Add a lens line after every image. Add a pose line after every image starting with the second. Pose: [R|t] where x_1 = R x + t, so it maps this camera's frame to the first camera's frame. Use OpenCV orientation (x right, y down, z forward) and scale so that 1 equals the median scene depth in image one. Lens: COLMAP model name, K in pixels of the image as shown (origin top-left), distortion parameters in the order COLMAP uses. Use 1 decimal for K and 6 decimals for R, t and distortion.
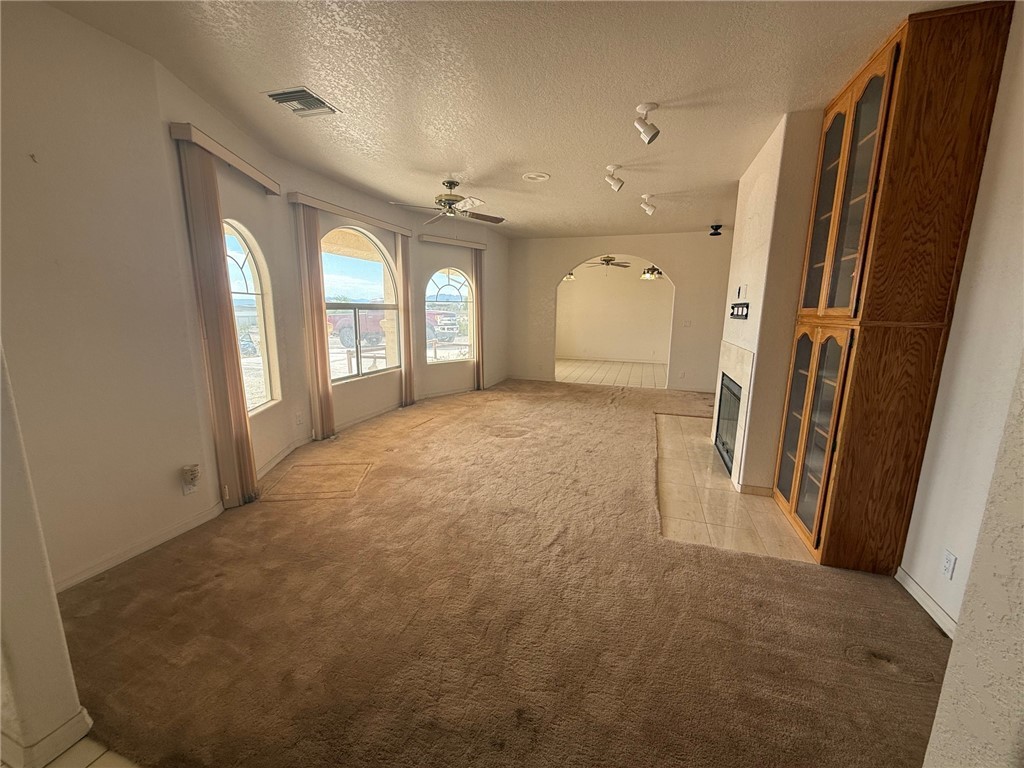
lens RADIAL K [[410.7, 0, 510.4], [0, 410.7, 383.6], [0, 0, 1]] dist [0.002947, 0.000453]
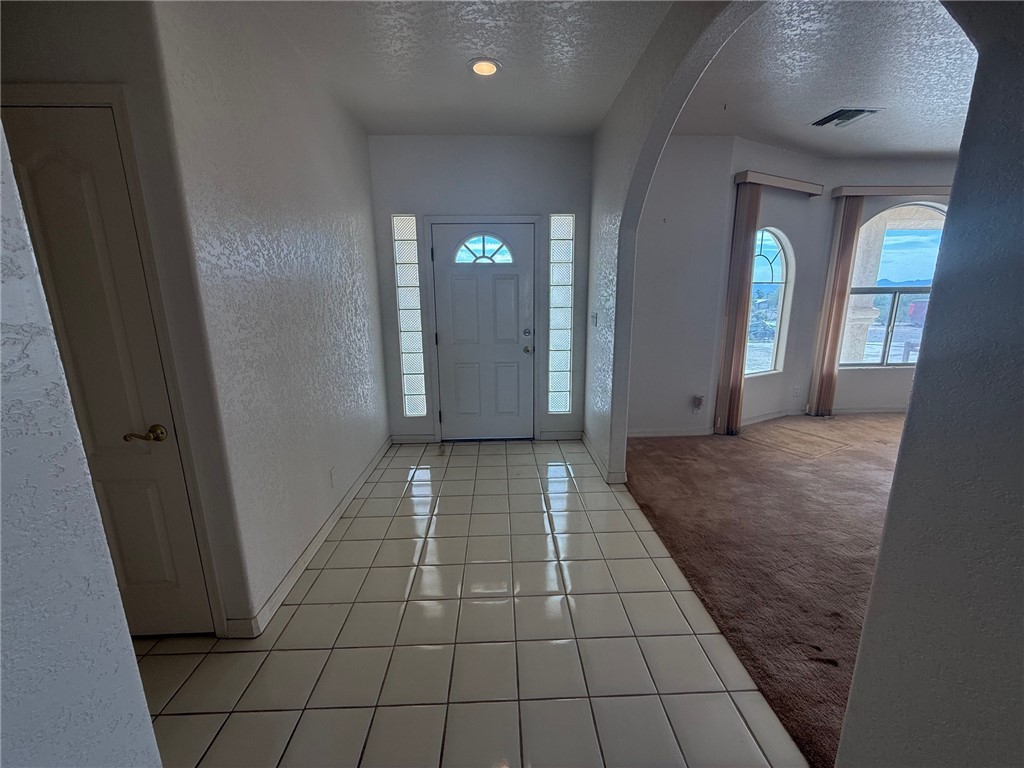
lens RADIAL K [[410.7, 0, 513.6], [0, 410.7, 383.0], [0, 0, 1]] dist [0.002947, 0.000453]
pose [[0.364121, 0.182744, -0.913247, 0.311121], [-0.154886, 0.978788, 0.134105, 0.040911], [0.918383, 0.092618, 0.384701, -0.209552]]
